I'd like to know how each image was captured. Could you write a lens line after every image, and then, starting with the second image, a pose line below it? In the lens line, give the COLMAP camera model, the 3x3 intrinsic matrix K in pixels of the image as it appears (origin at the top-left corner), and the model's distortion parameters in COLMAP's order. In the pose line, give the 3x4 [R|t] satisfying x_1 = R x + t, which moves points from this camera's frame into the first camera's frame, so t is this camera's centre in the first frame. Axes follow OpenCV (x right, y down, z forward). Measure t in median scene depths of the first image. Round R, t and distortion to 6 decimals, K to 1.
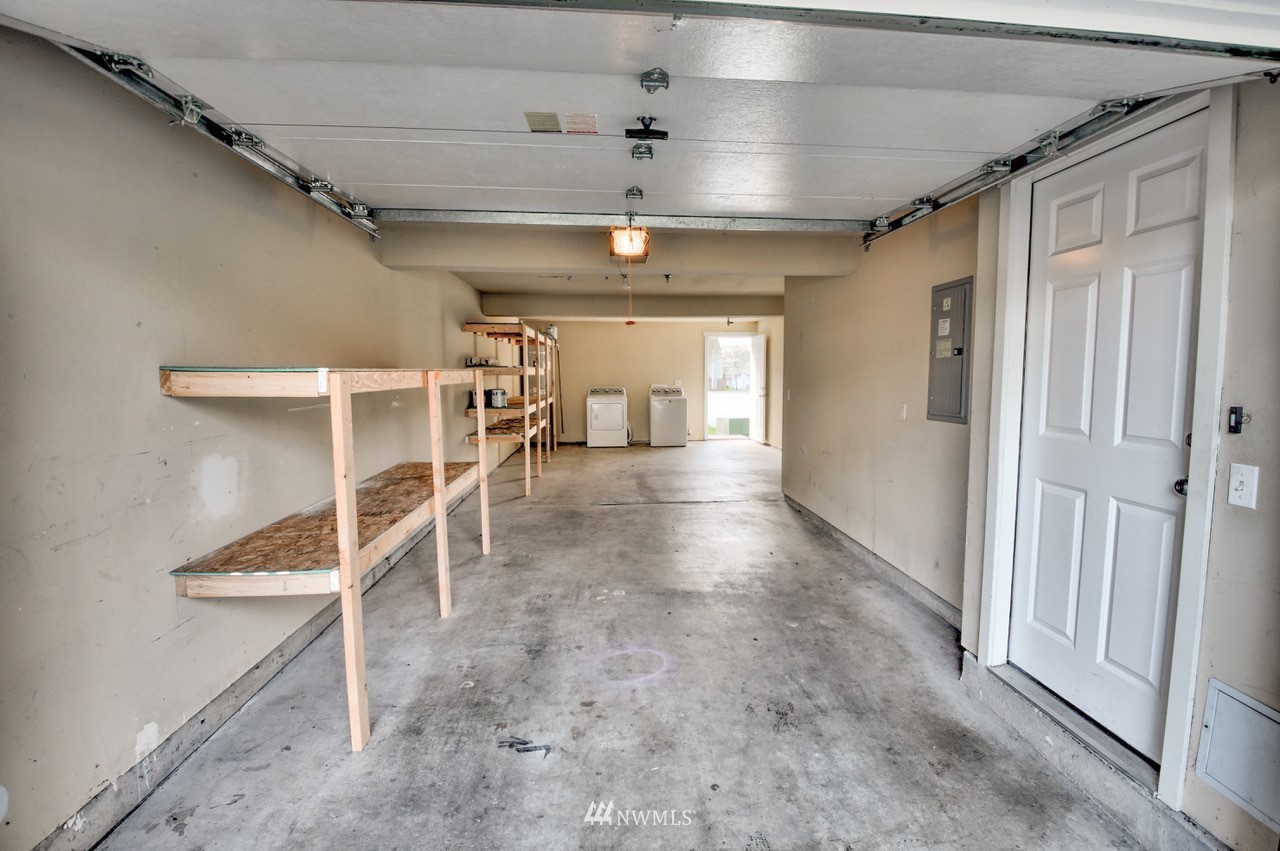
lens RADIAL K [[587.2, 0, 645.2], [0, 587.2, 429.7], [0, 0, 1]] dist [0.006862, -0.002564]
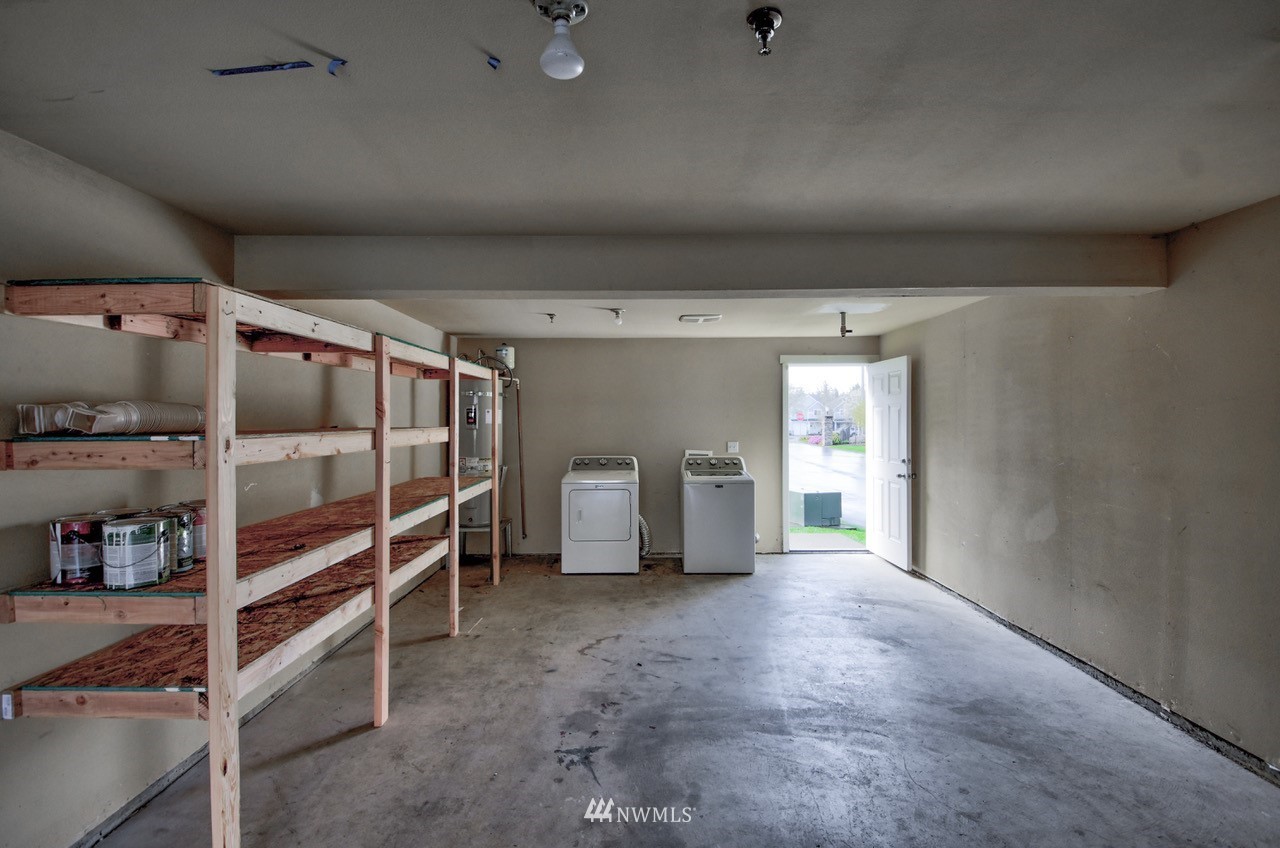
lens RADIAL K [[587.2, 0, 636.8], [0, 587.2, 422.8], [0, 0, 1]] dist [0.006862, -0.002564]
pose [[0.997602, 0.000290, -0.069209, 0.003858], [-0.006194, 0.996353, -0.085106, -0.058036], [0.068932, 0.085330, 0.993965, 0.465450]]
